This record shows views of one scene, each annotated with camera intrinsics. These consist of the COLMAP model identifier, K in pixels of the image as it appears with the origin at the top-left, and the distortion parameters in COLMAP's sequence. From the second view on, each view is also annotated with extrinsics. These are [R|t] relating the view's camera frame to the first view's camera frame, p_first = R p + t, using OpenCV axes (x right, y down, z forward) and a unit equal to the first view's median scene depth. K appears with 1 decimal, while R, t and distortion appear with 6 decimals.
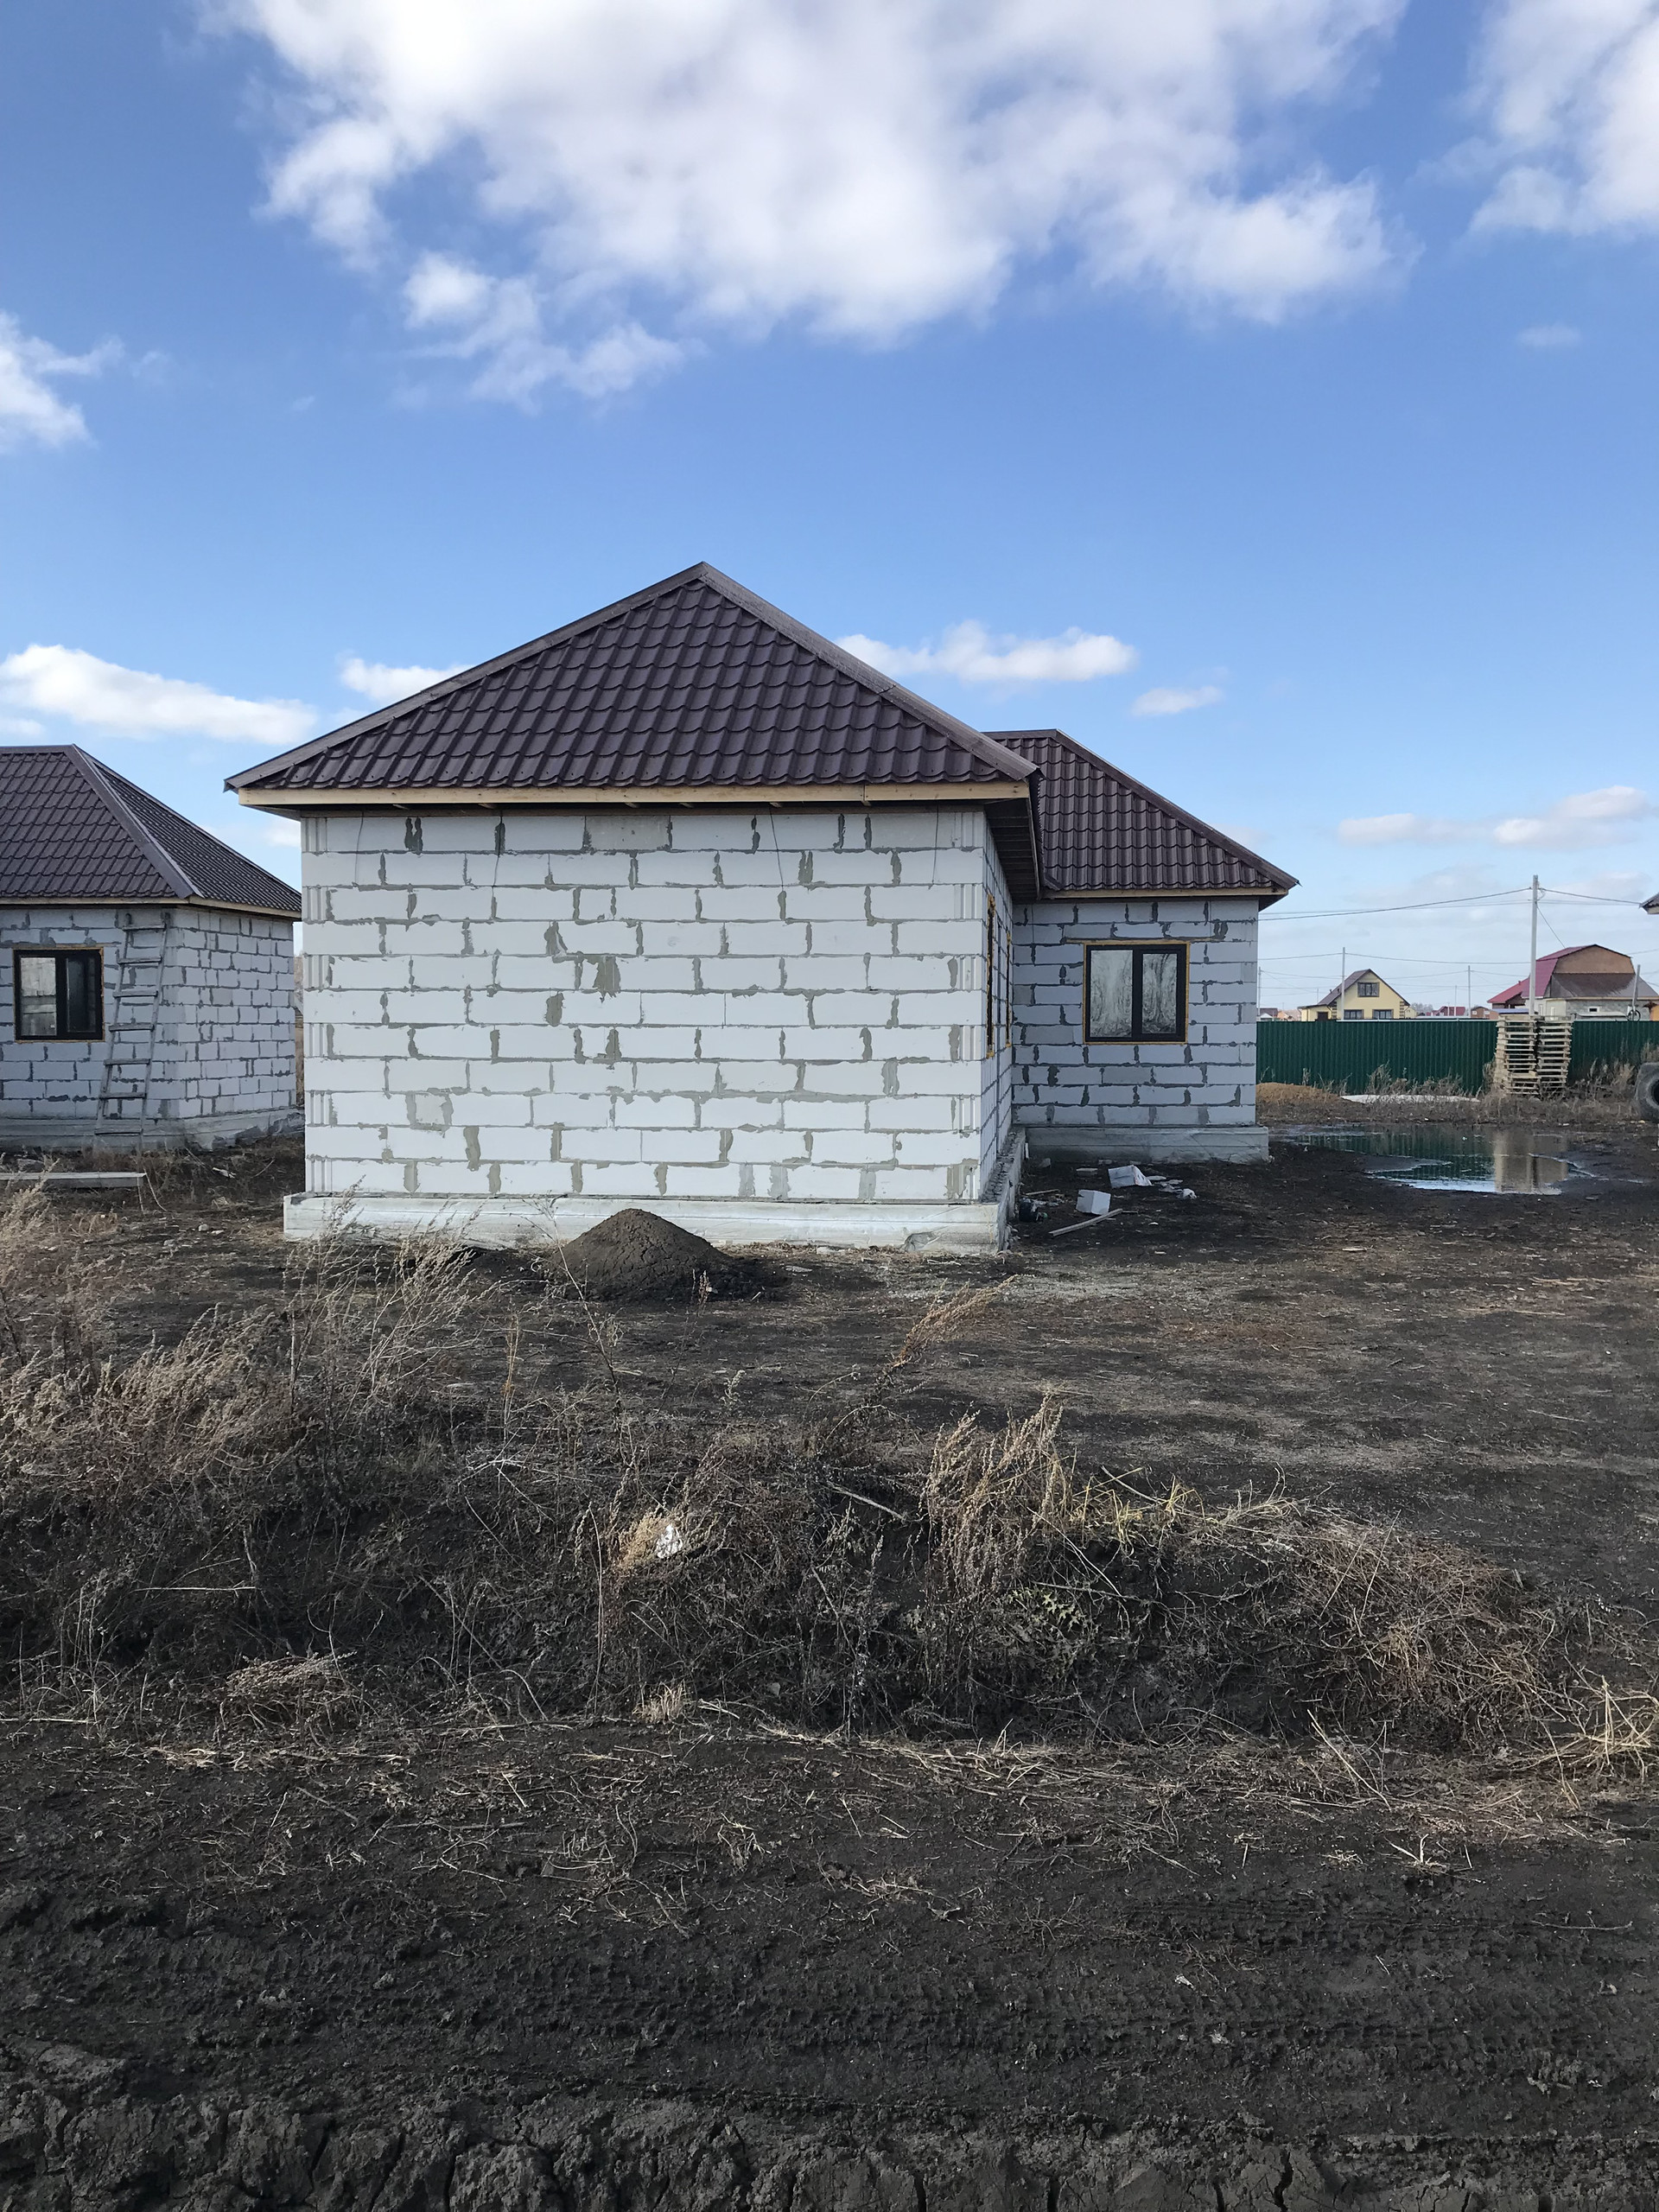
lens RADIAL K [[1809.1, 0, 829.9], [0, 1809.1, 1137.0], [0, 0, 1]] dist [0.186290, -0.564583]
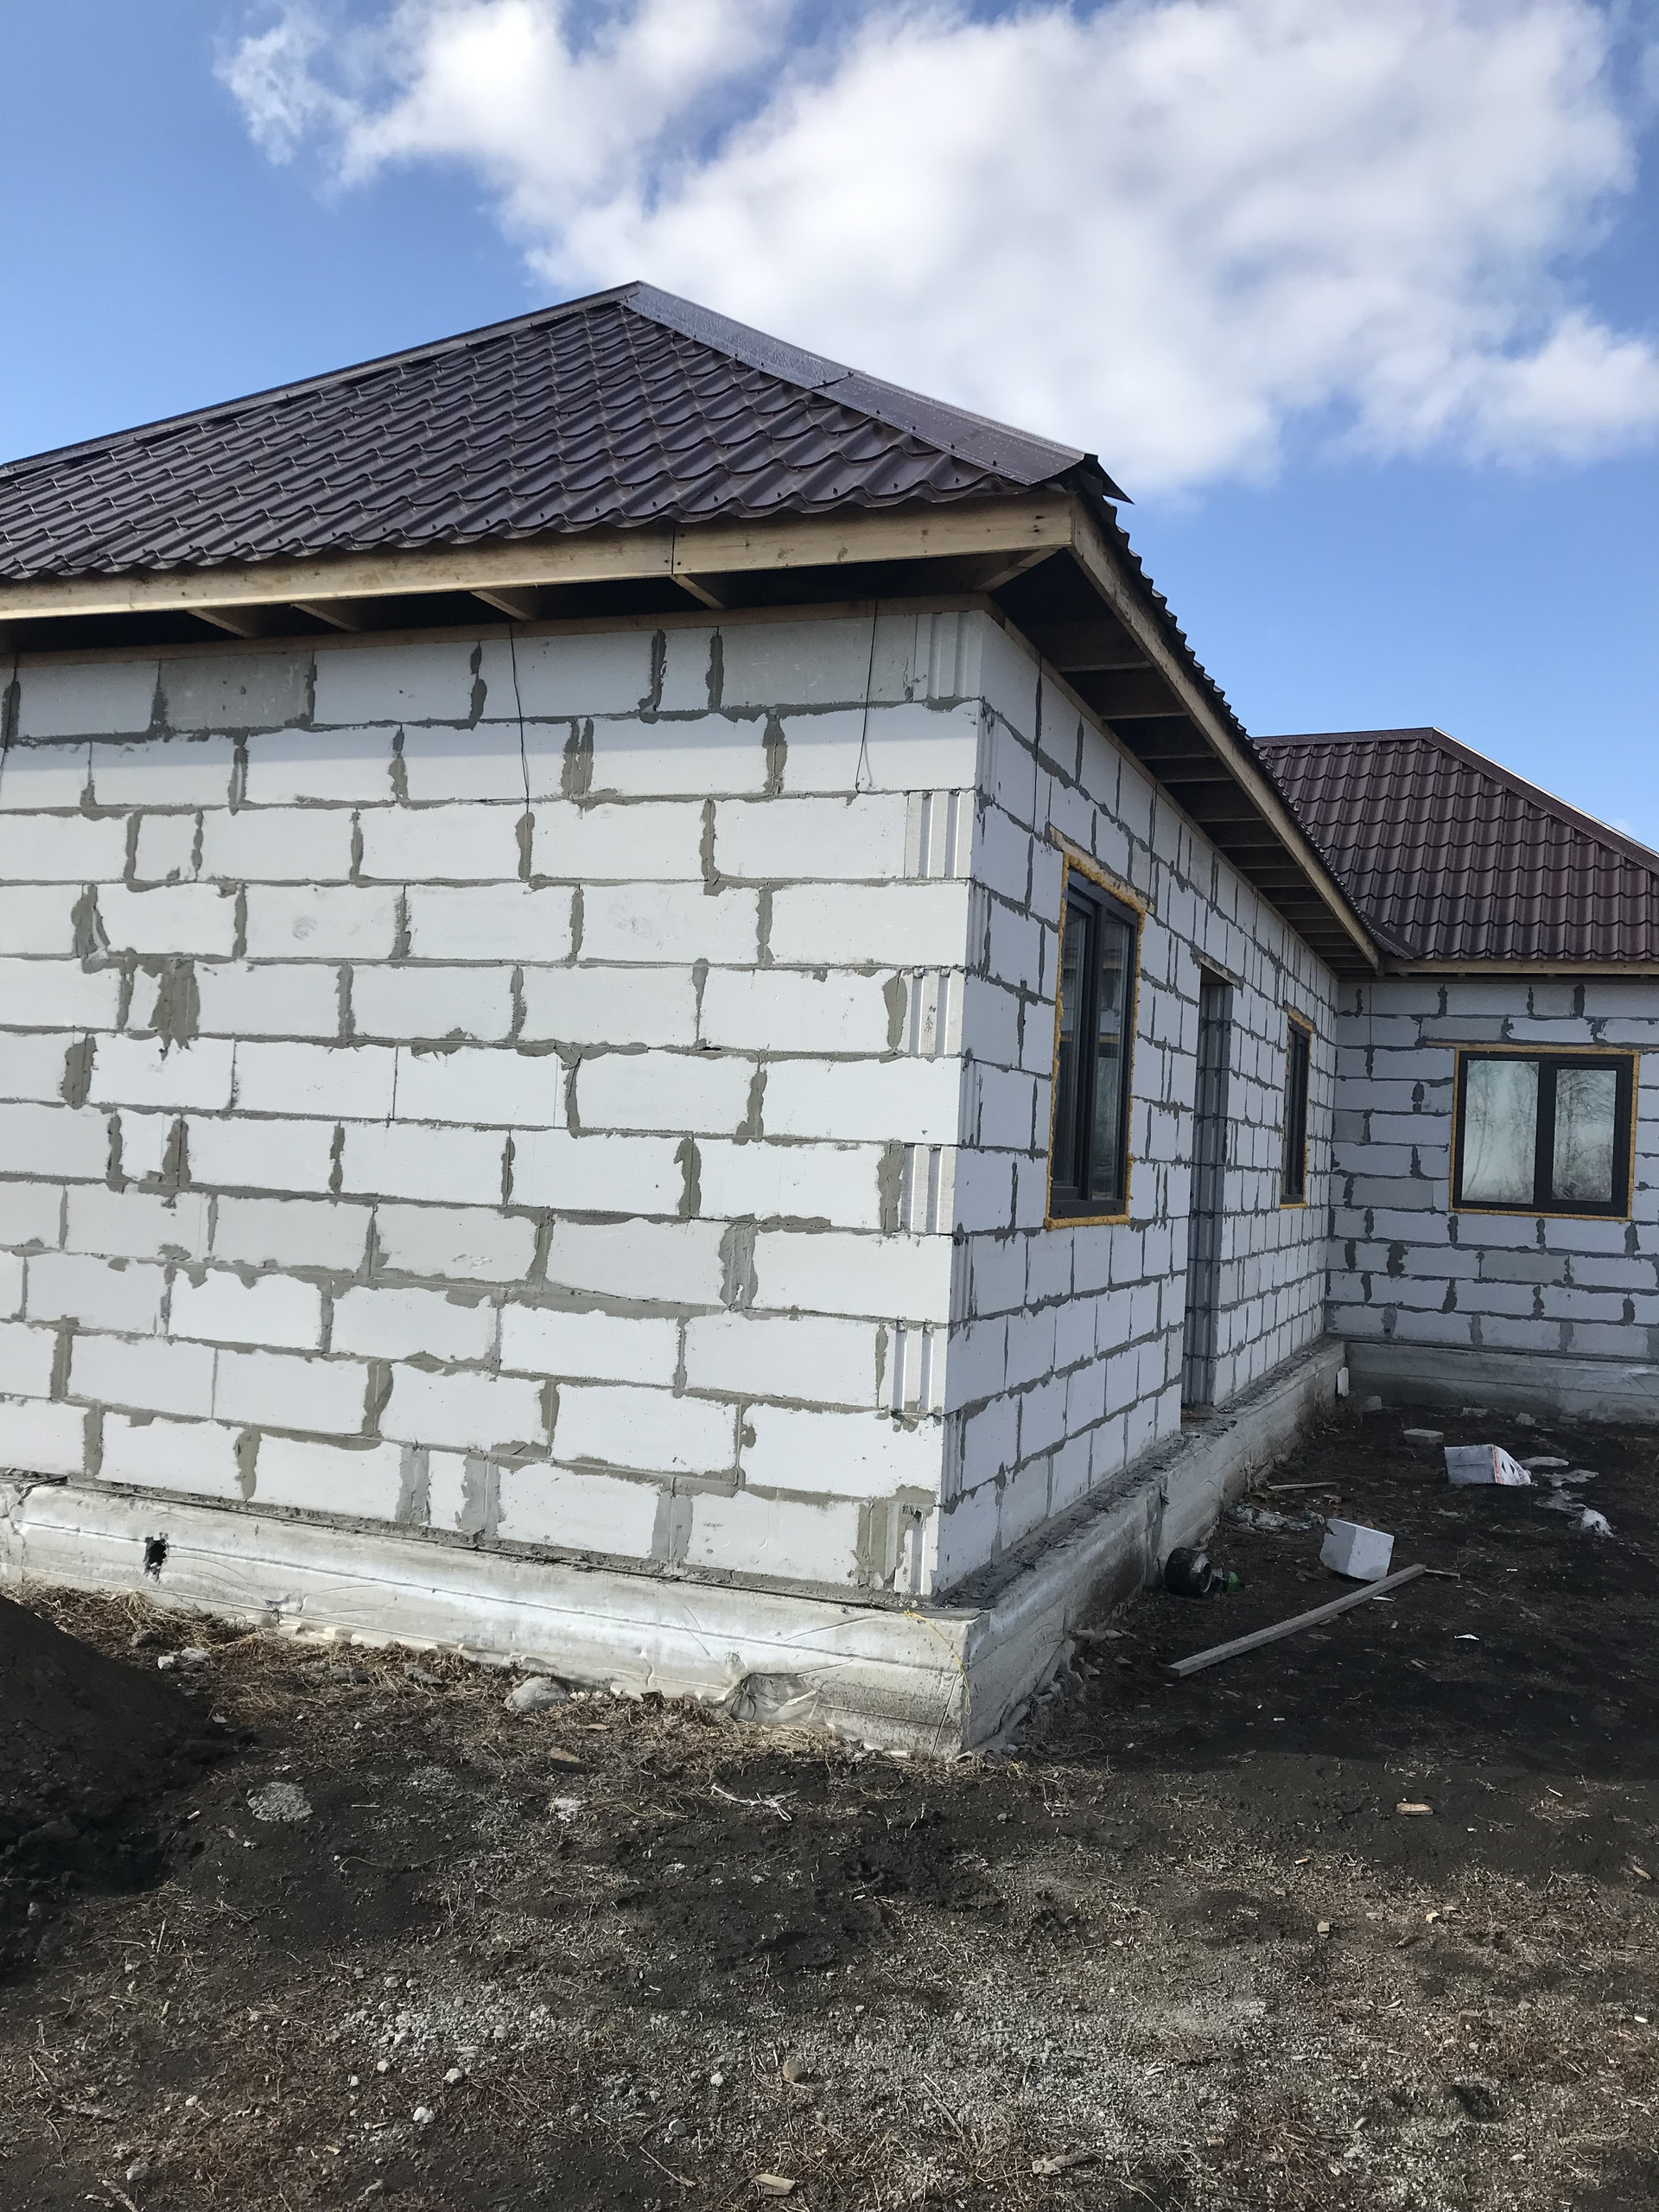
lens RADIAL K [[1808.0, 0, 825.6], [0, 1808.0, 1117.6], [0, 0, 1]] dist [0.044648, -0.045430]
pose [[0.967209, 0.042883, -0.250336, 0.149795], [-0.064768, 0.994701, -0.079846, -0.034094], [0.245585, 0.093442, 0.964861, 0.603401]]
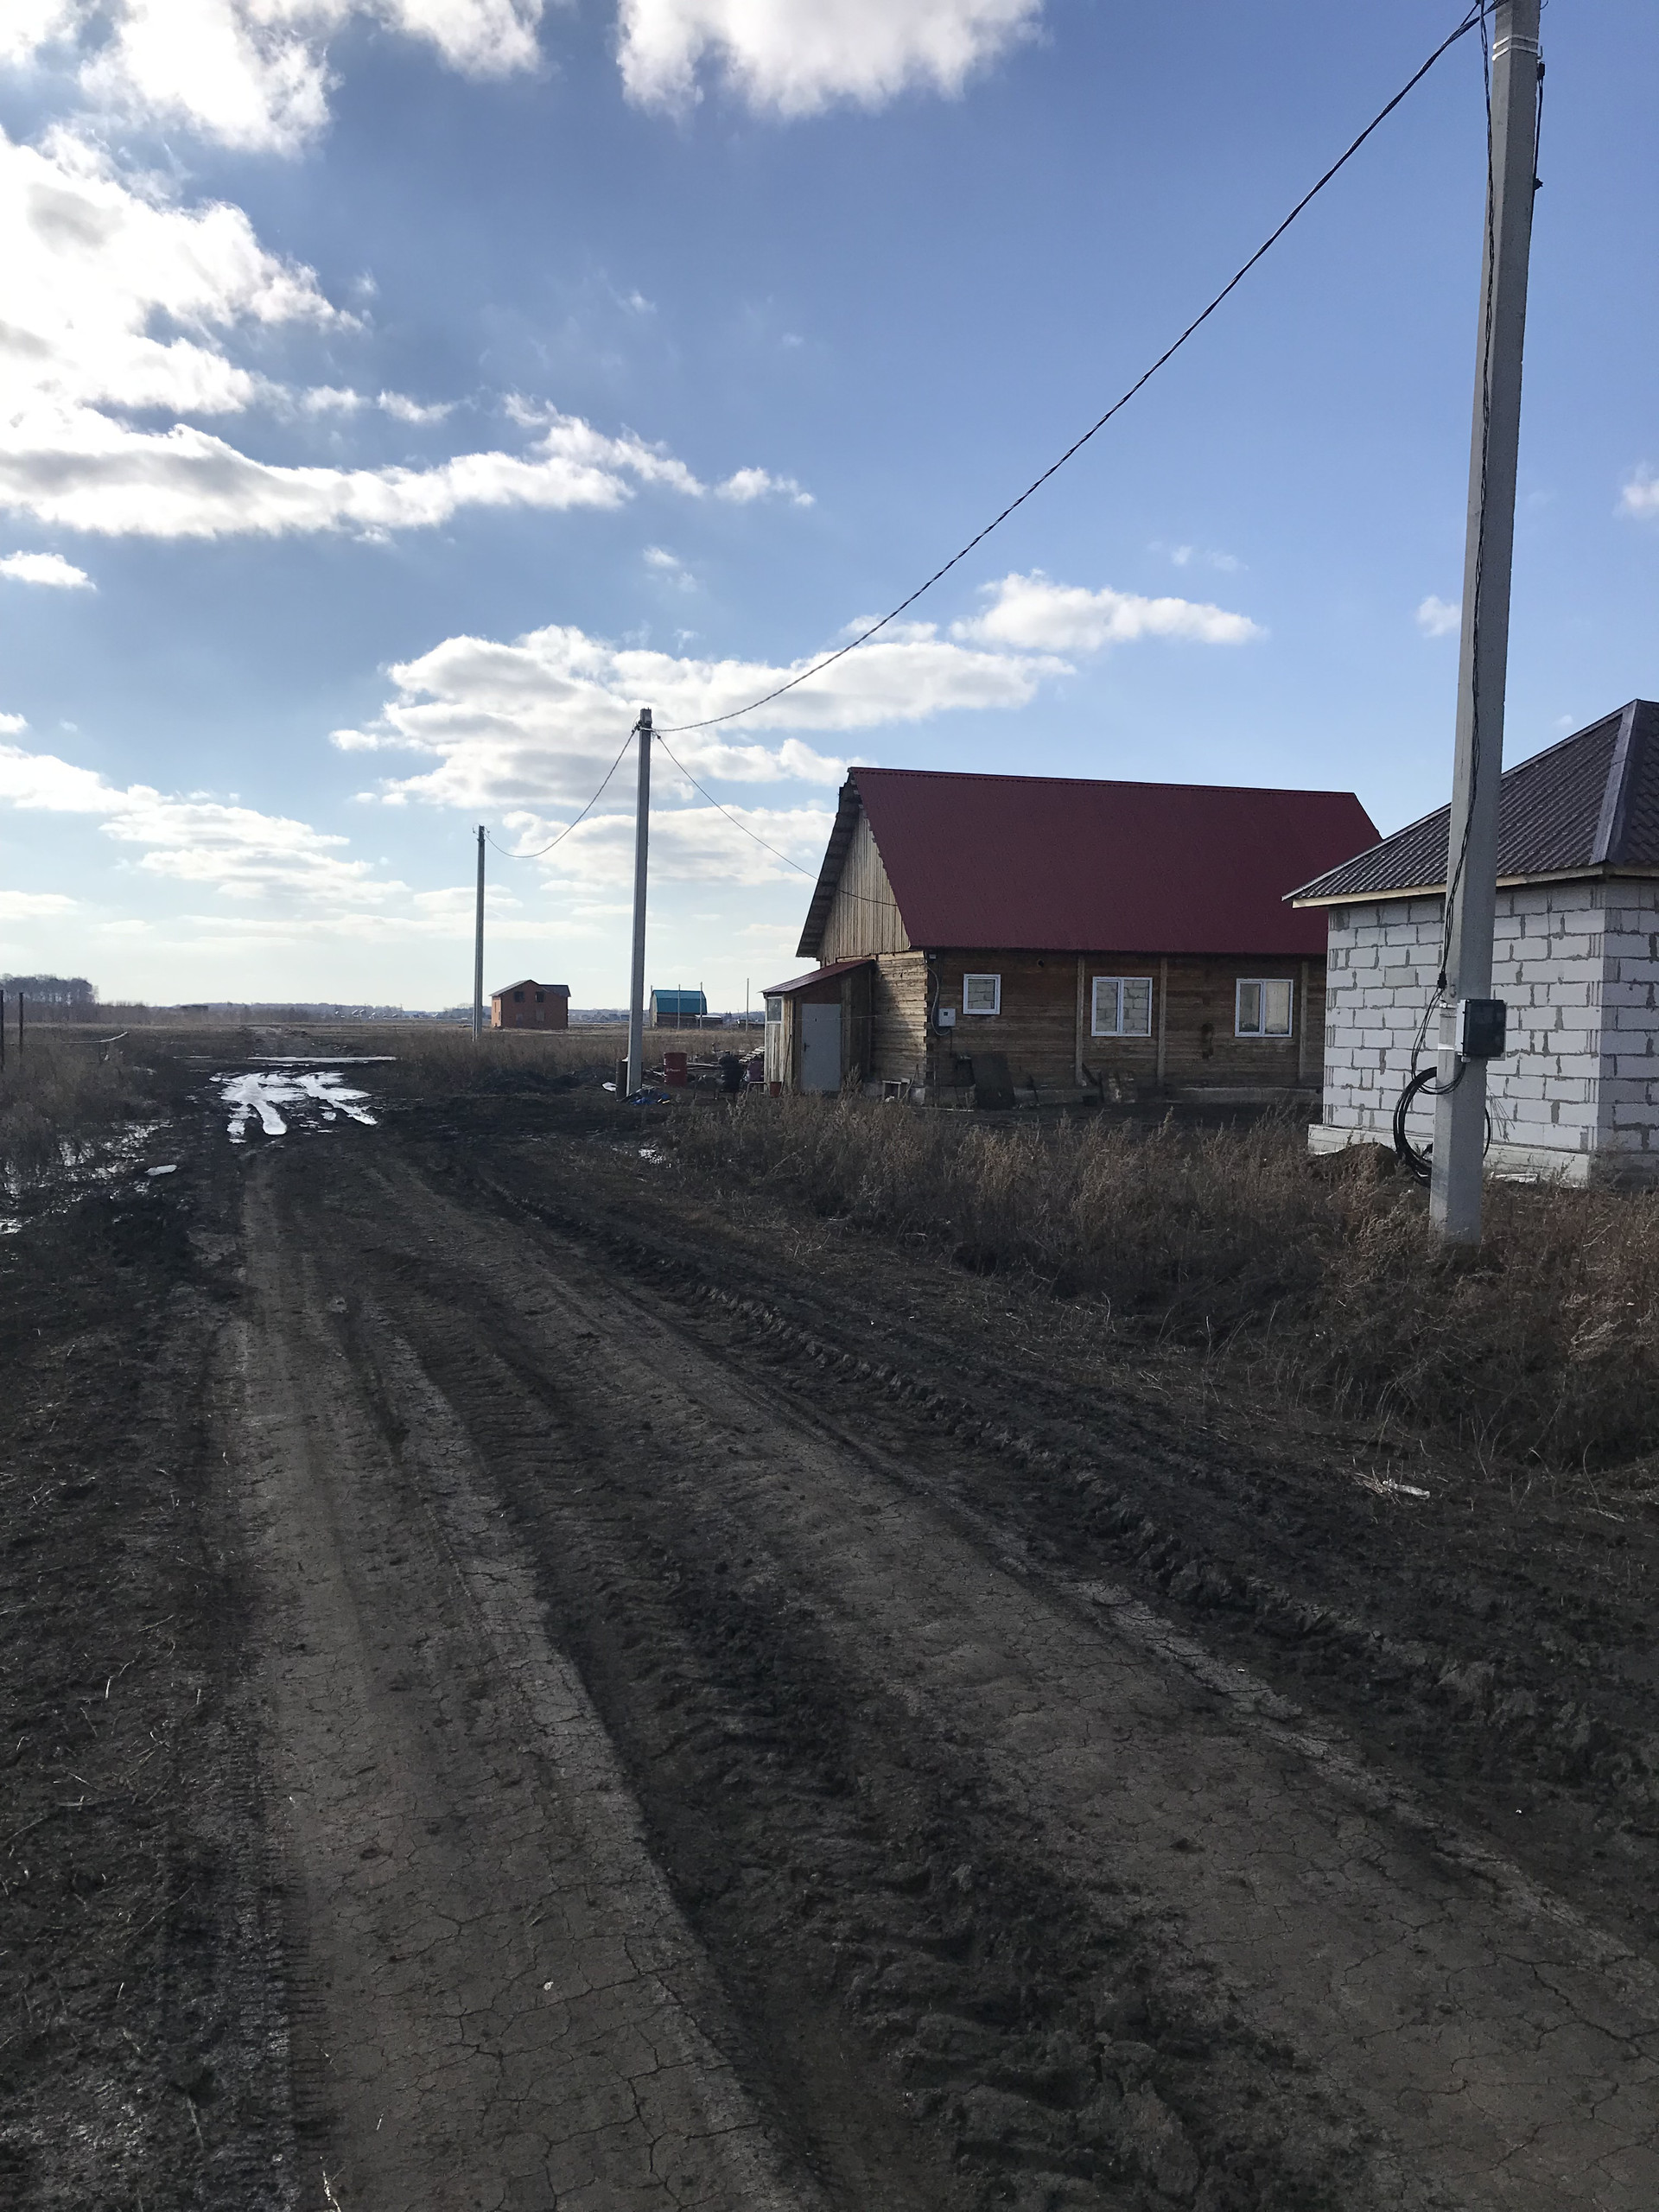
lens RADIAL K [[1808.0, 0, 825.6], [0, 1808.0, 1117.6], [0, 0, 1]] dist [0.044648, -0.045430]
pose [[0.405898, 0.052725, -0.912396, 1.131693], [-0.076451, 0.996794, 0.023592, 0.020502], [0.910715, 0.060178, 0.408628, -0.145926]]
